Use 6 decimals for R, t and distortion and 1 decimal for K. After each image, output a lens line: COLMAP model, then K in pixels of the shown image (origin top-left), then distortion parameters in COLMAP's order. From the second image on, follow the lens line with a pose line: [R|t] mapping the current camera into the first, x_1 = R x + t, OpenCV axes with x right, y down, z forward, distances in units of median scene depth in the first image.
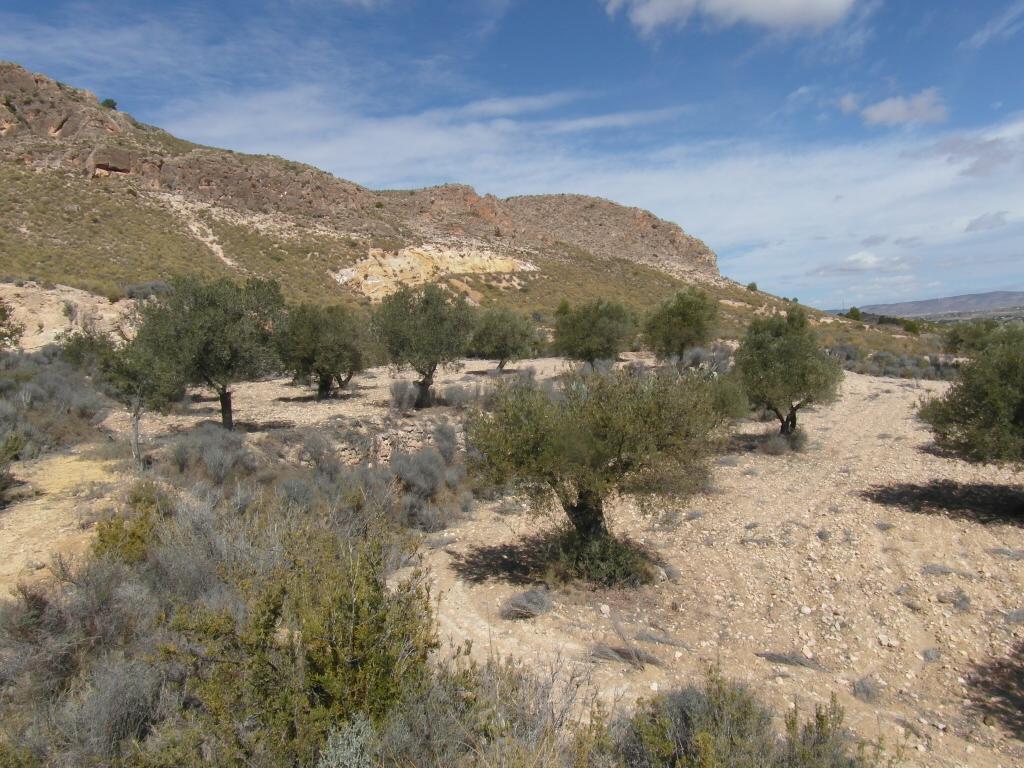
lens RADIAL K [[714.0, 0, 511.3], [0, 714.0, 382.2], [0, 0, 1]] dist [-0.040287, 0.002481]
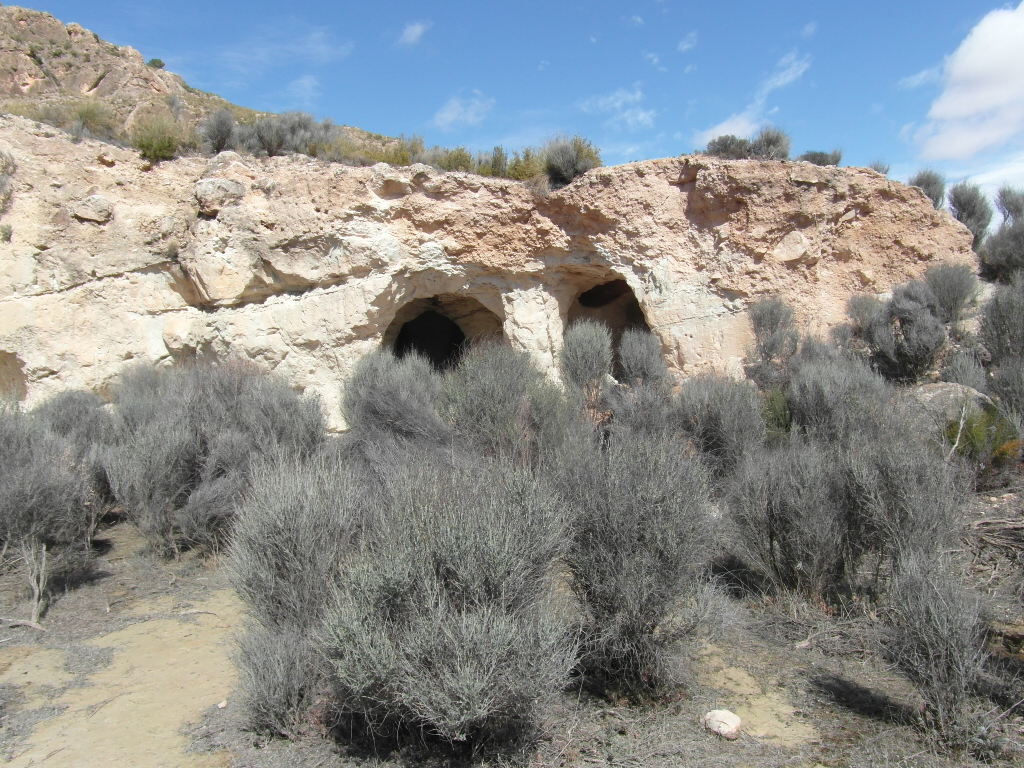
lens RADIAL K [[714.0, 0, 512.6], [0, 714.0, 384.2], [0, 0, 1]] dist [-0.040287, 0.002481]
pose [[0.998972, 0.012670, -0.043518, -0.124164], [-0.013566, 0.999701, -0.020347, -0.008469], [0.043247, 0.020916, 0.998845, 0.220701]]
